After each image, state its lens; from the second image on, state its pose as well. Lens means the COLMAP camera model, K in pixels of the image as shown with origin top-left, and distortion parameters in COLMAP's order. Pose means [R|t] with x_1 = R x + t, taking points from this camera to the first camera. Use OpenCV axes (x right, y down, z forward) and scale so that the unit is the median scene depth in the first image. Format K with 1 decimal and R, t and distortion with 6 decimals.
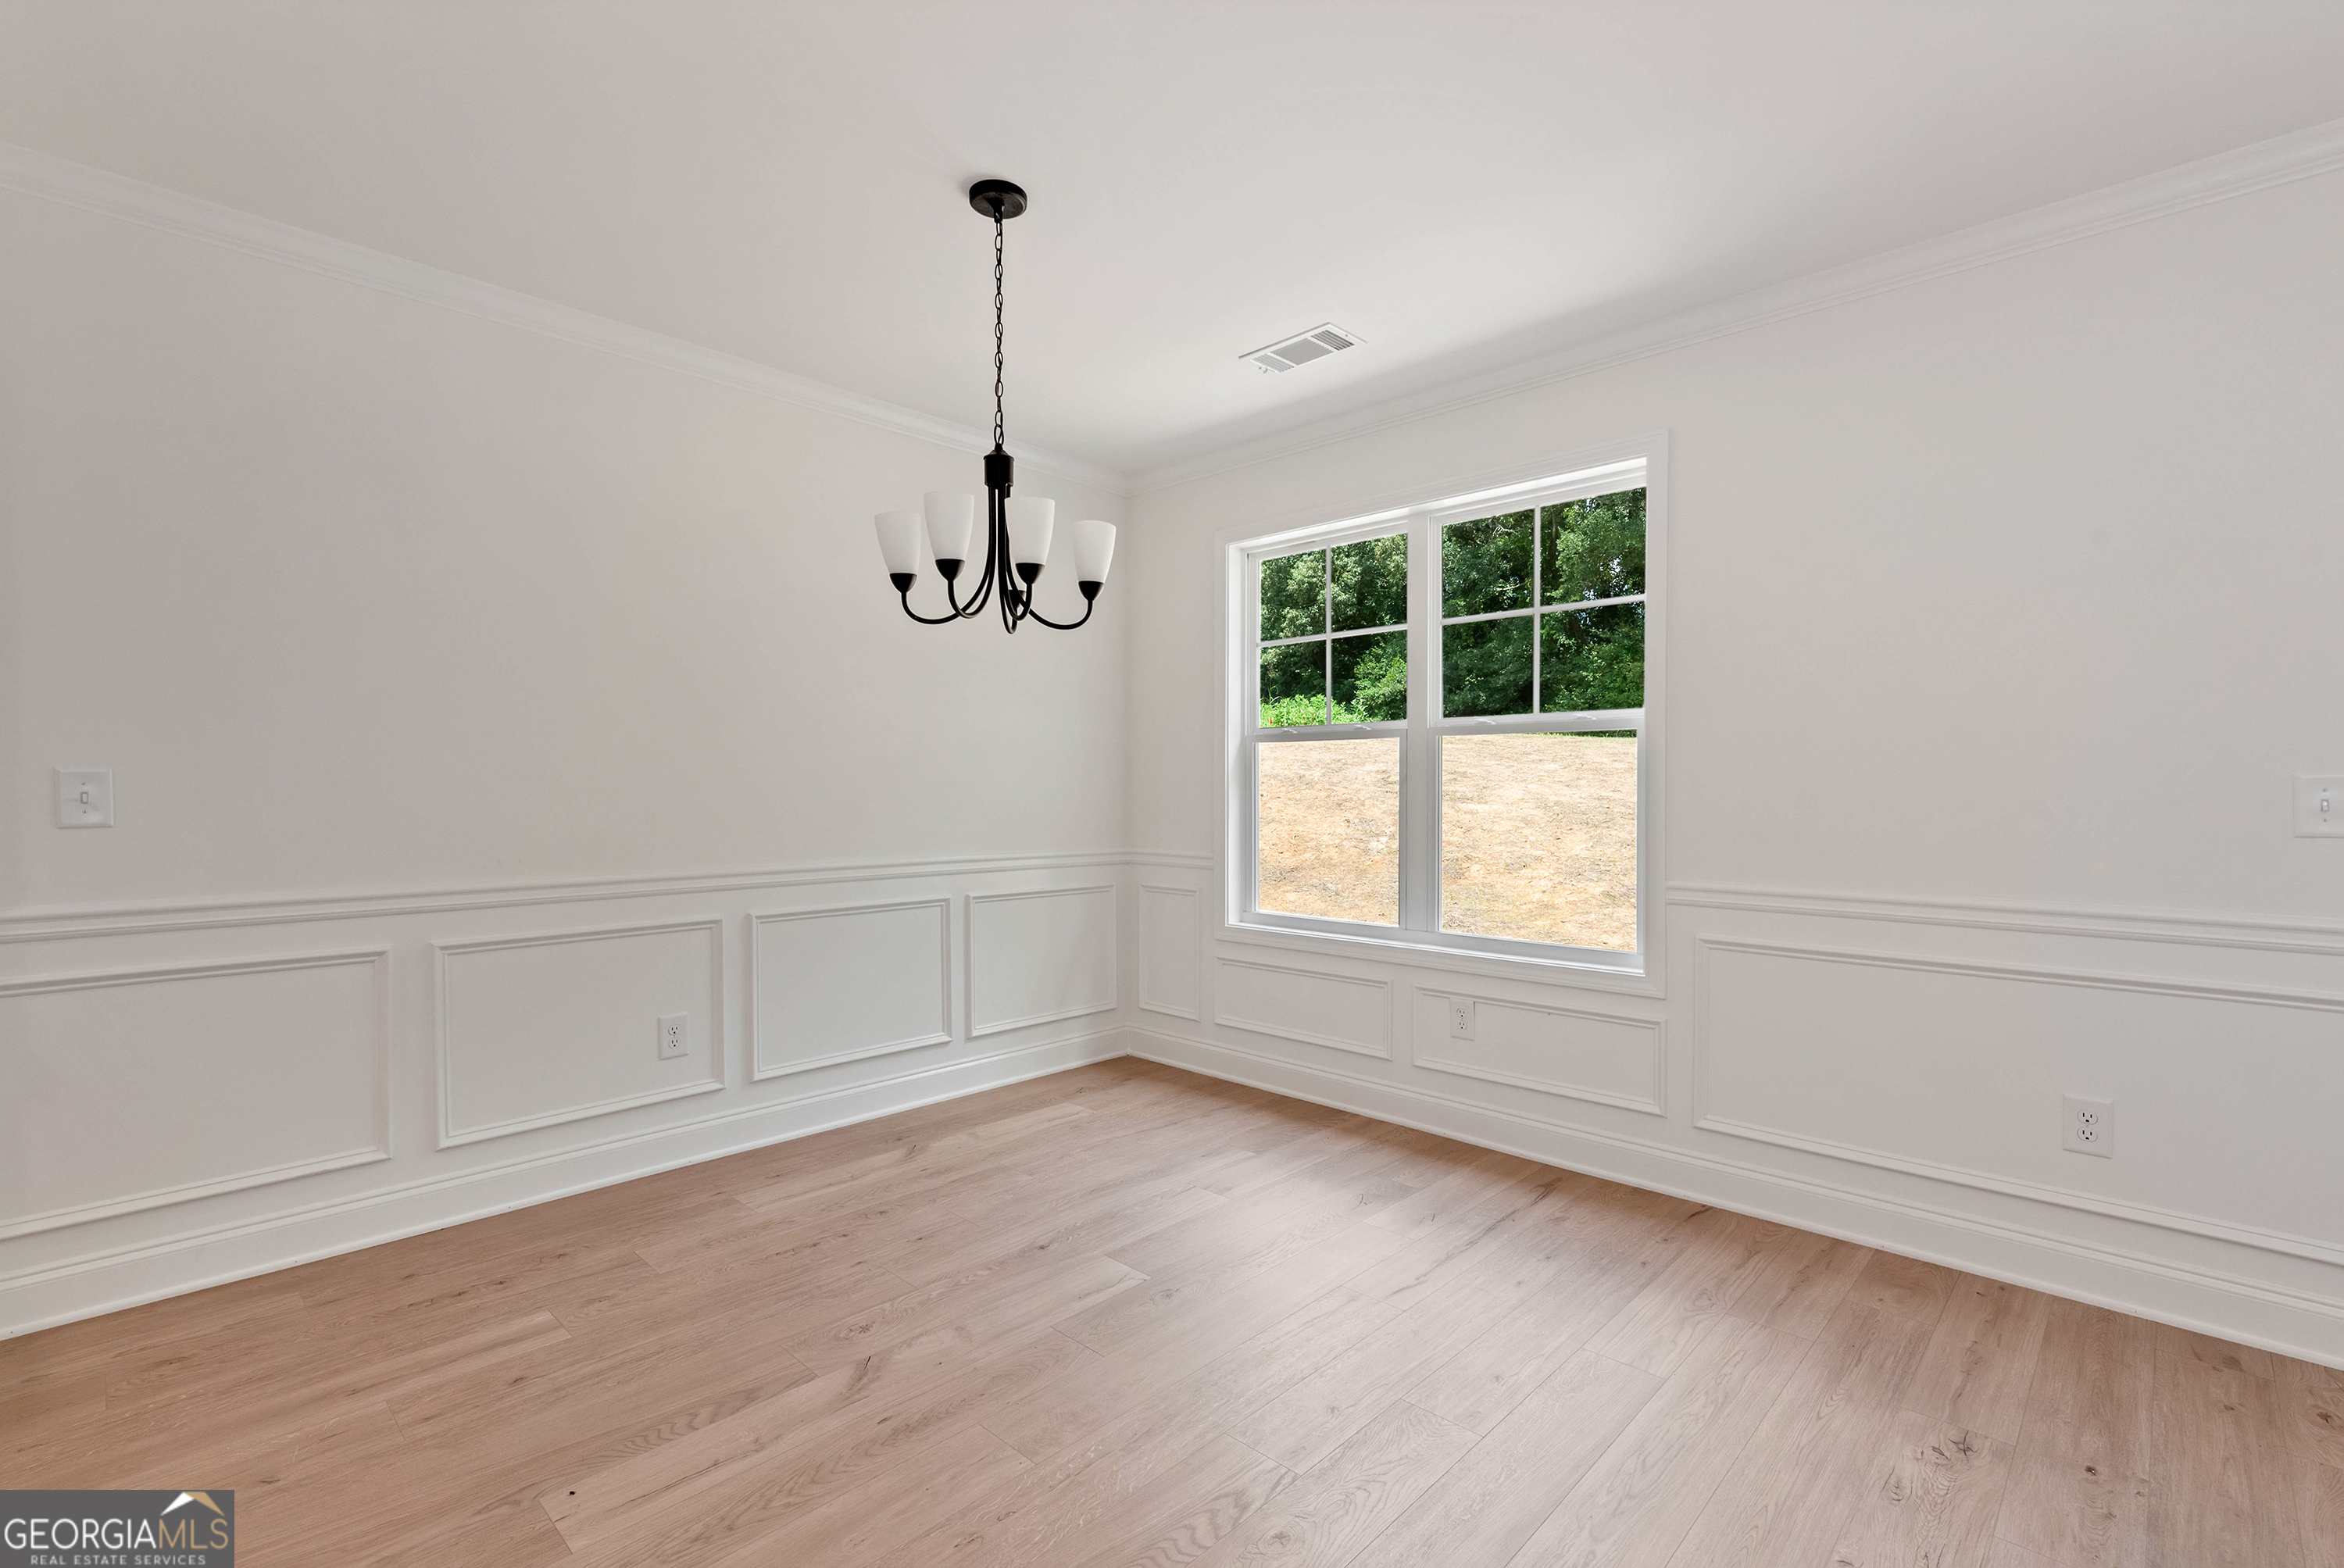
lens RADIAL K [[1036.8, 0, 1180.4], [0, 1036.8, 779.9], [0, 0, 1]] dist [-0.000351, -0.000194]
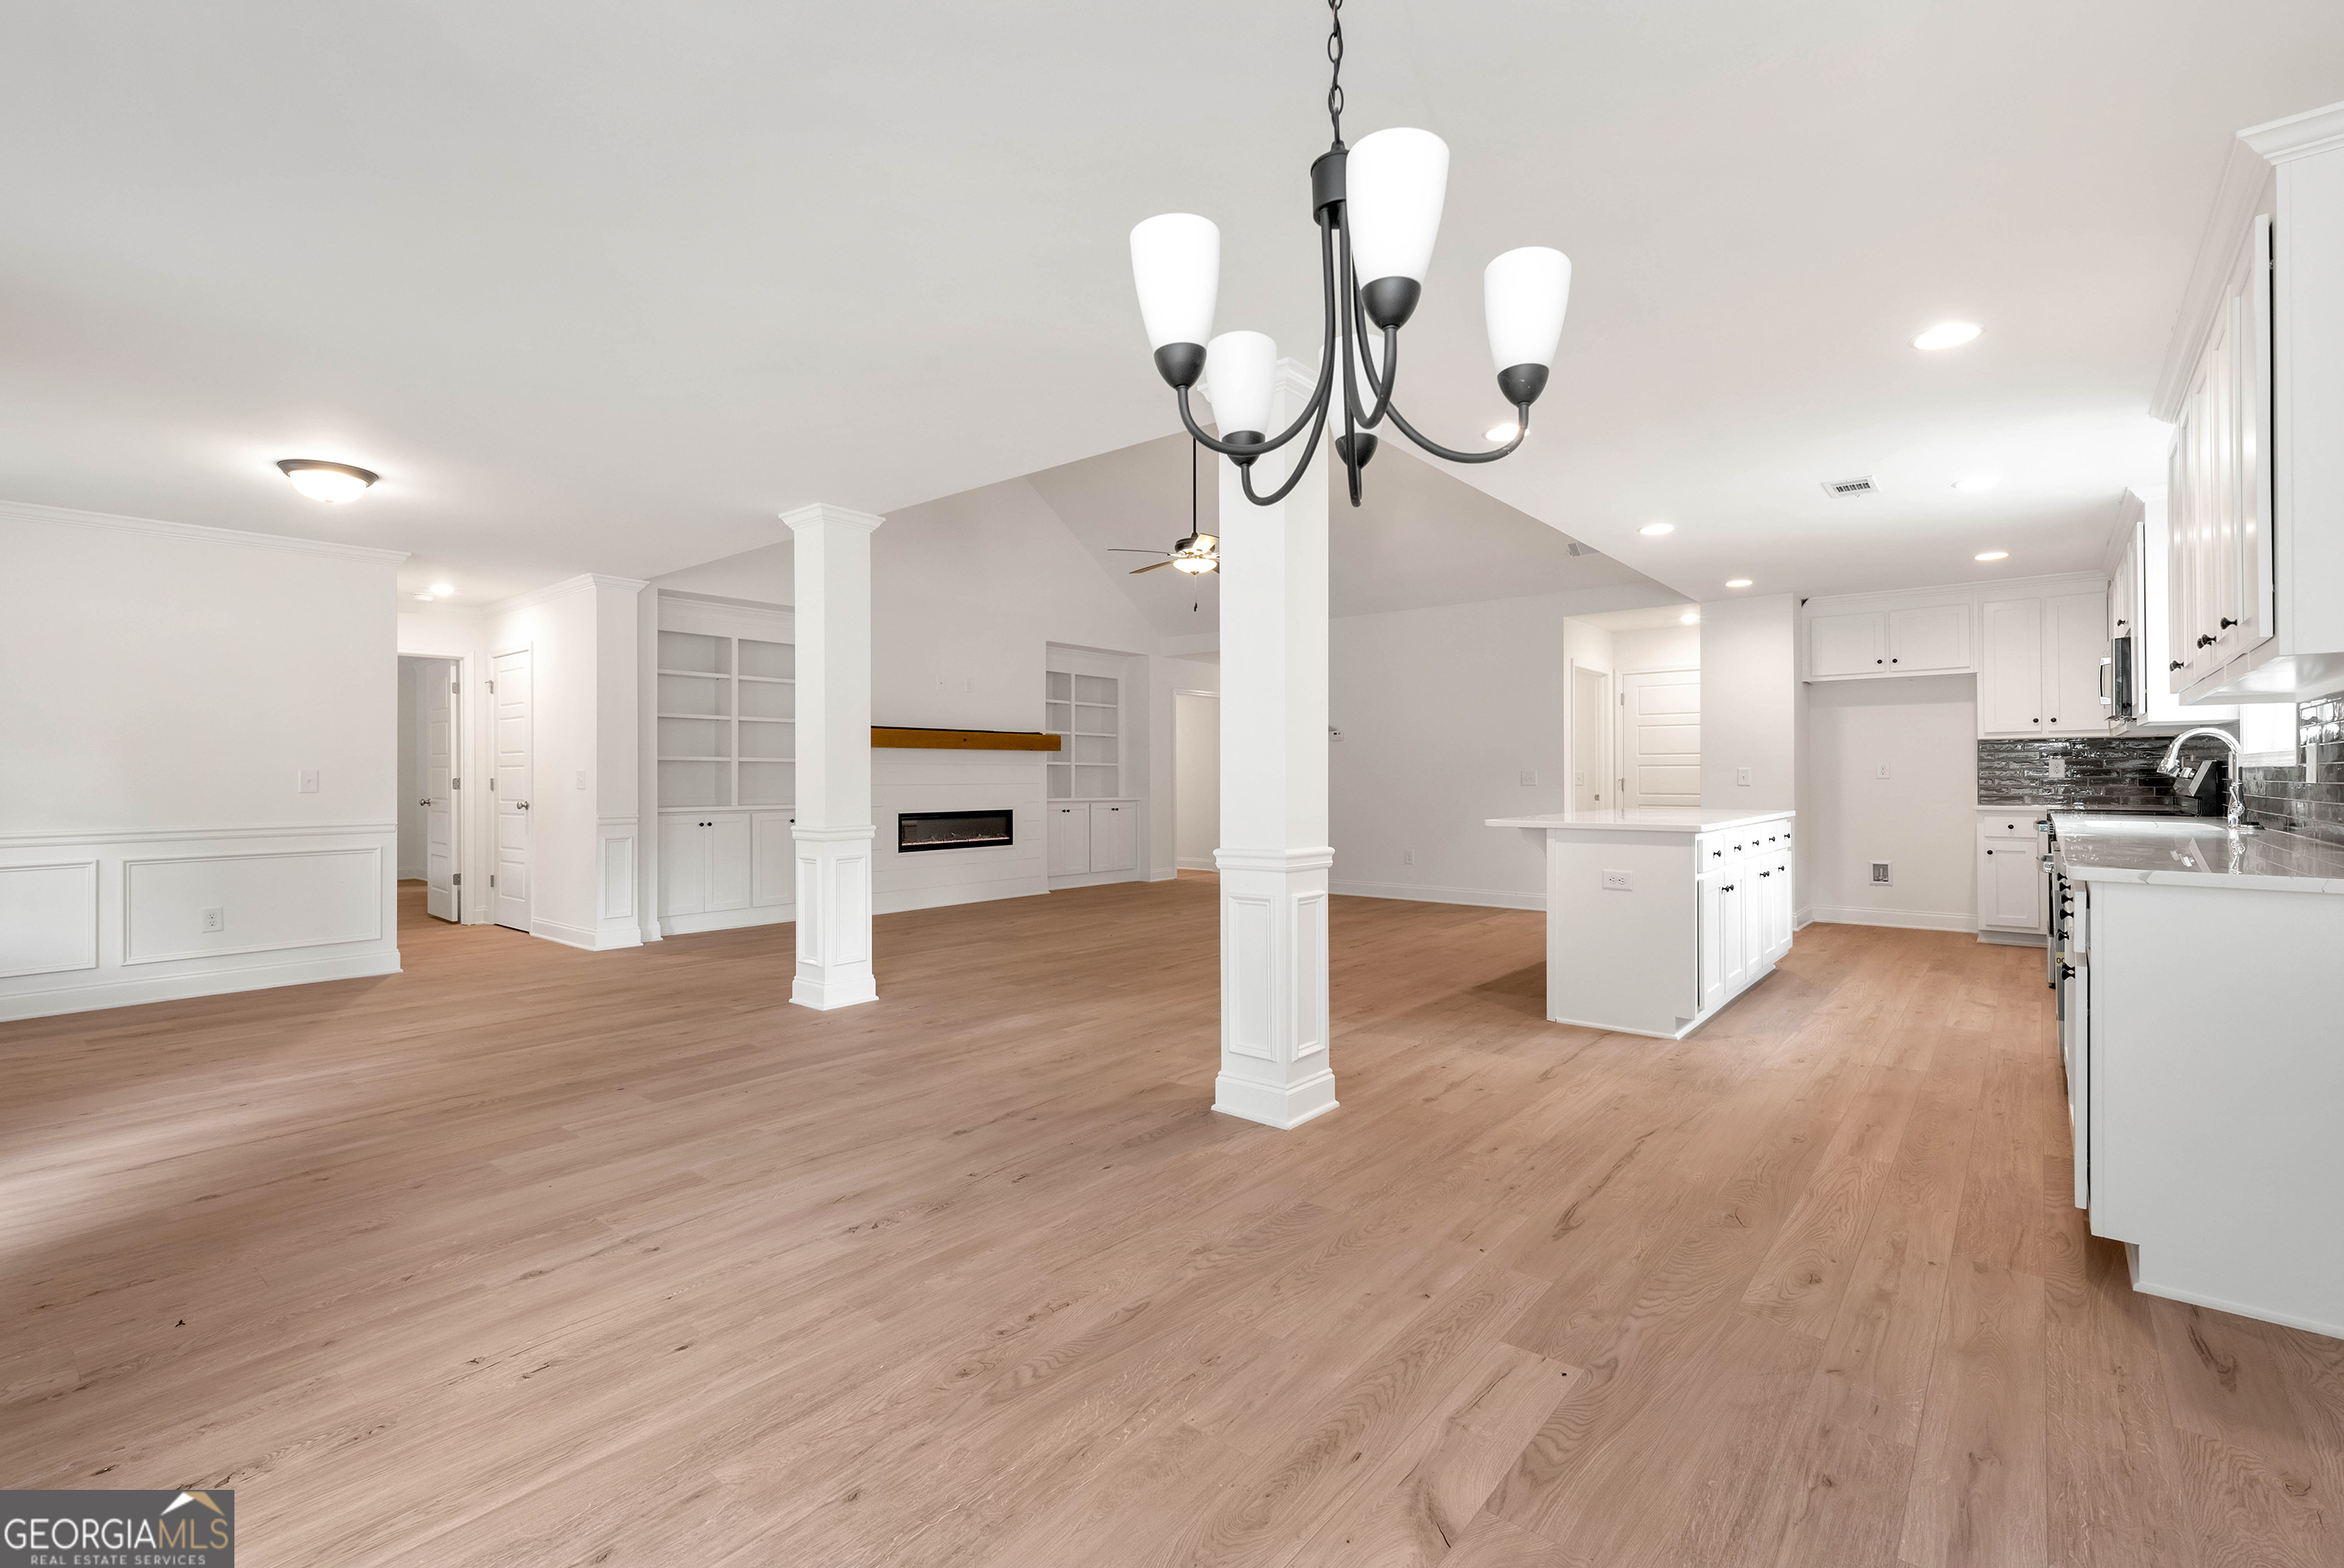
lens RADIAL K [[1036.8, 0, 1180.4], [0, 1036.8, 779.9], [0, 0, 1]] dist [-0.000351, -0.000194]
pose [[-0.997550, 0.001737, -0.069937, -0.051635], [0.002007, 0.999991, -0.003797, 0.013601], [0.069930, -0.003928, -0.997544, 1.513384]]
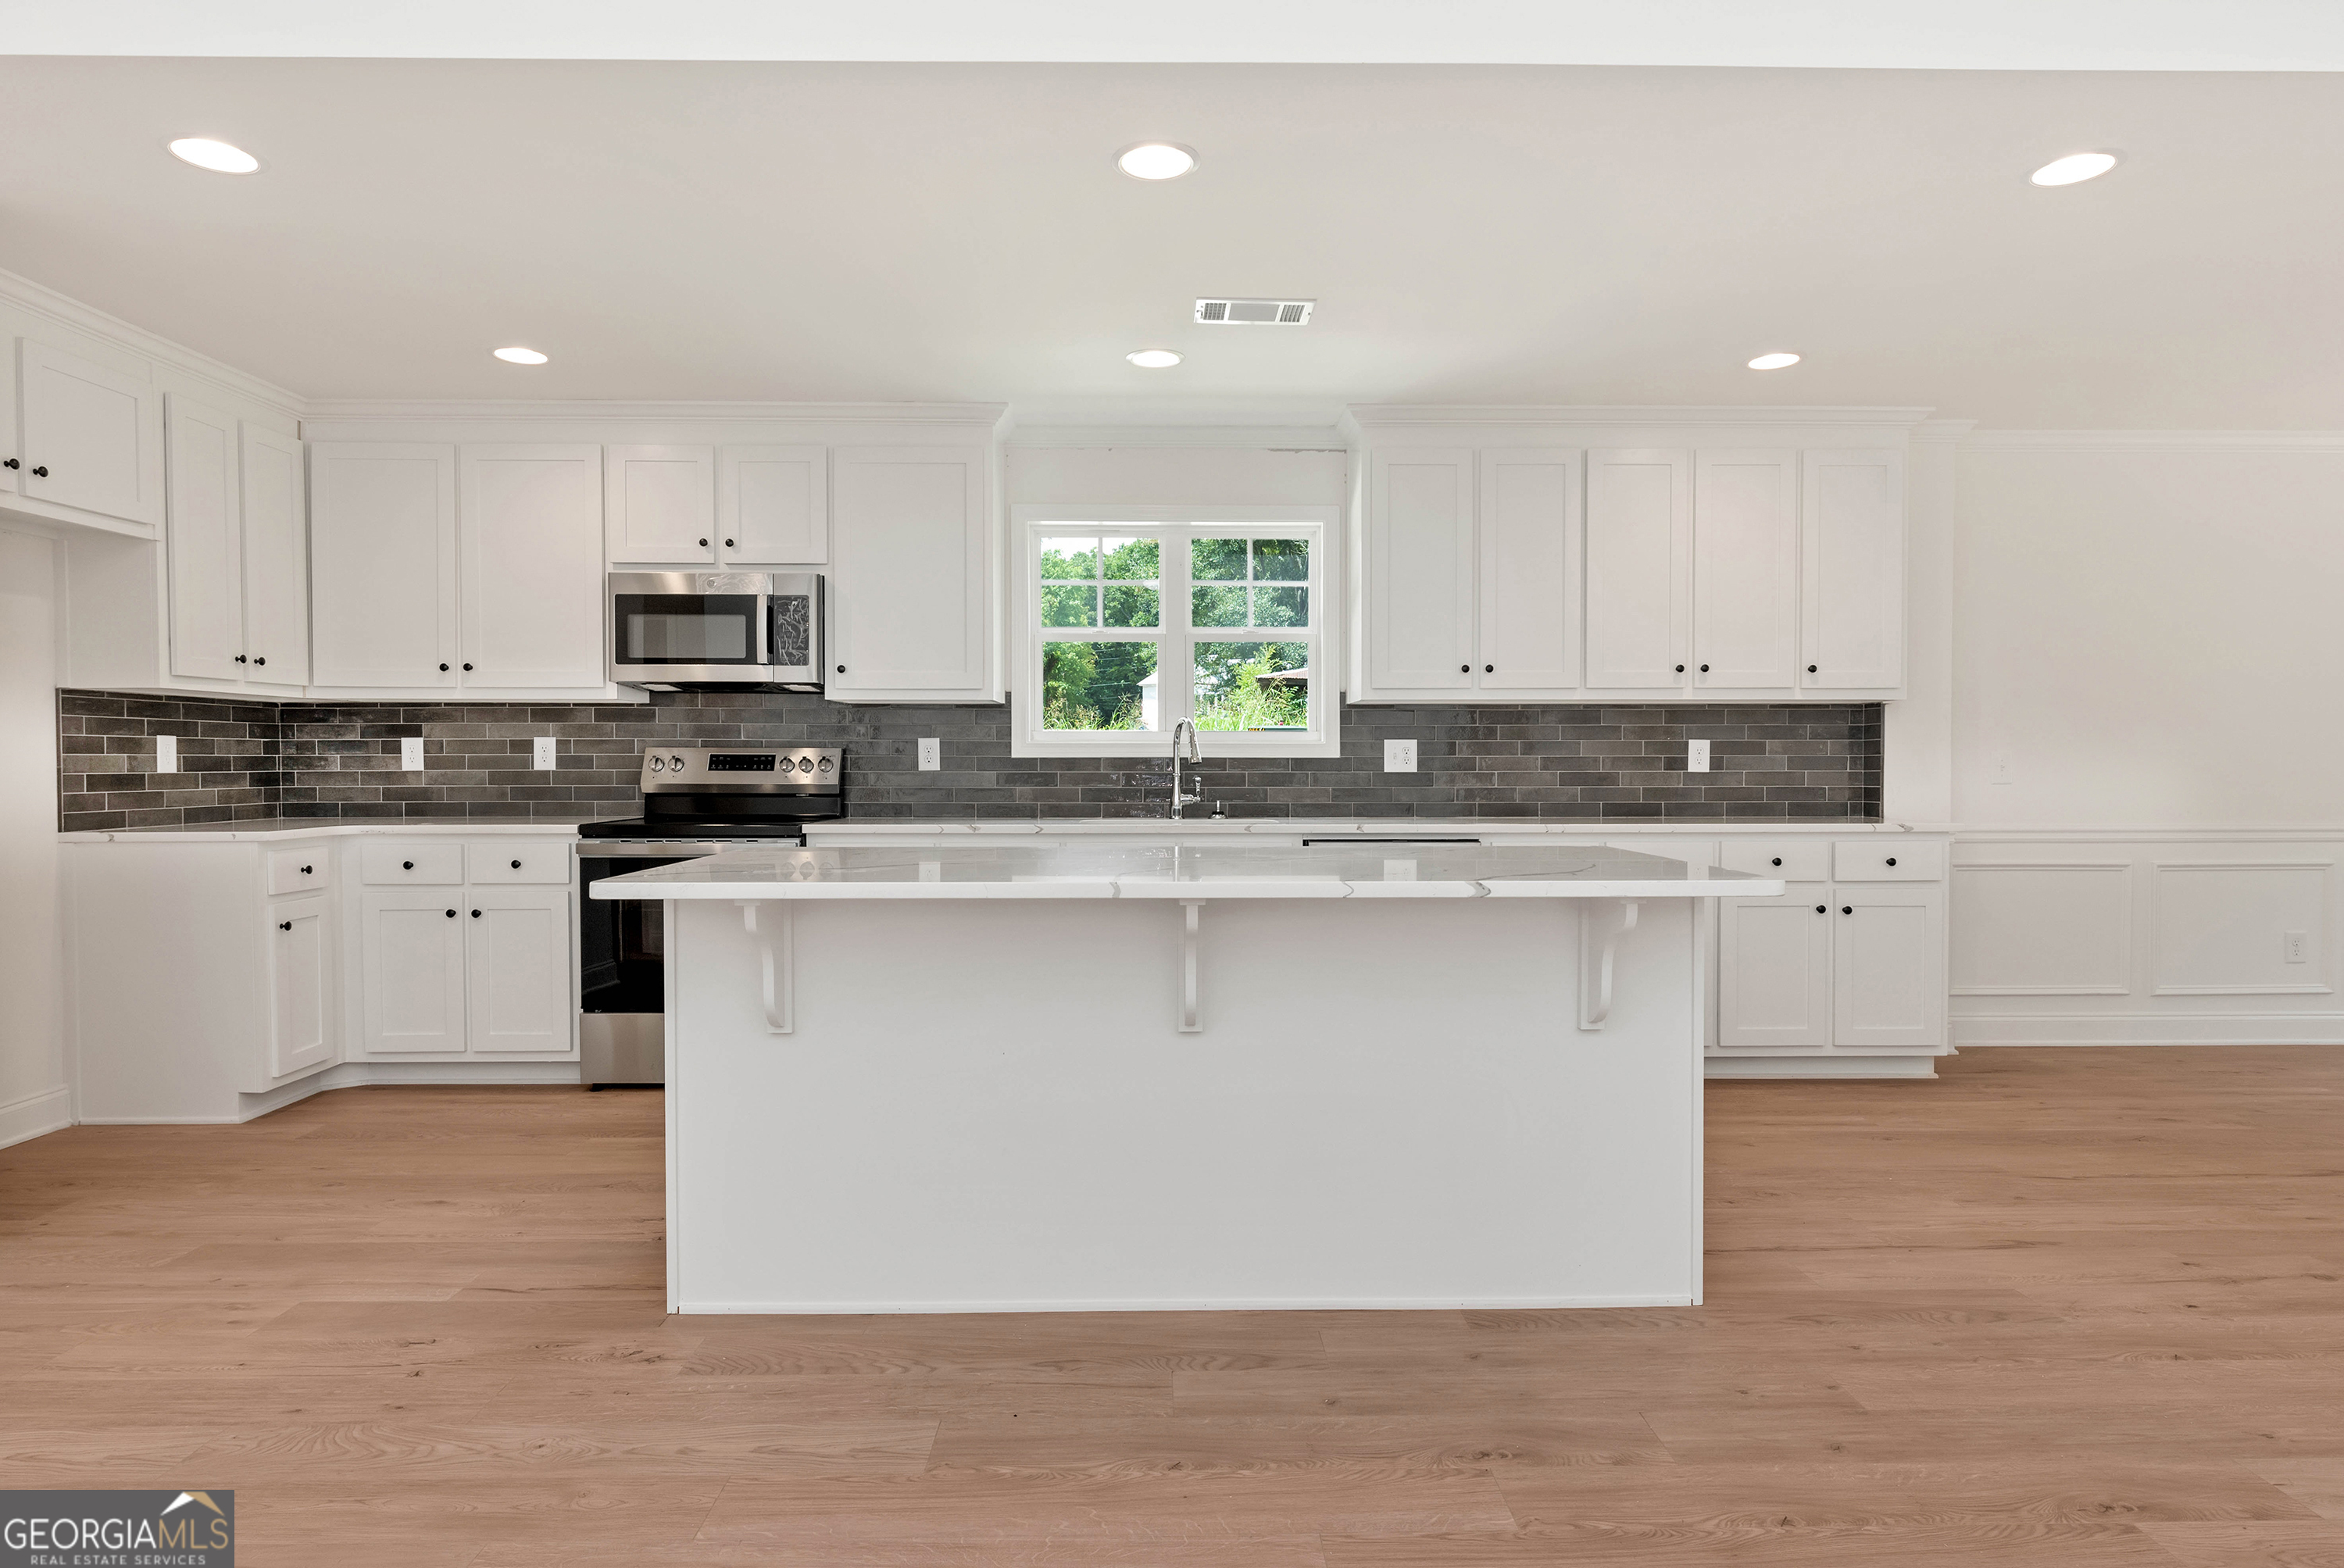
lens RADIAL K [[1285.3, 0, 1174.5], [0, 1285.3, 785.2], [0, 0, 1]] dist [0.001037, -0.002079]
pose [[0.701647, 0.011605, -0.712430, -0.428805], [0.005978, 0.999736, 0.022173, -0.012425], [0.712500, -0.019817, 0.701392, -1.600267]]
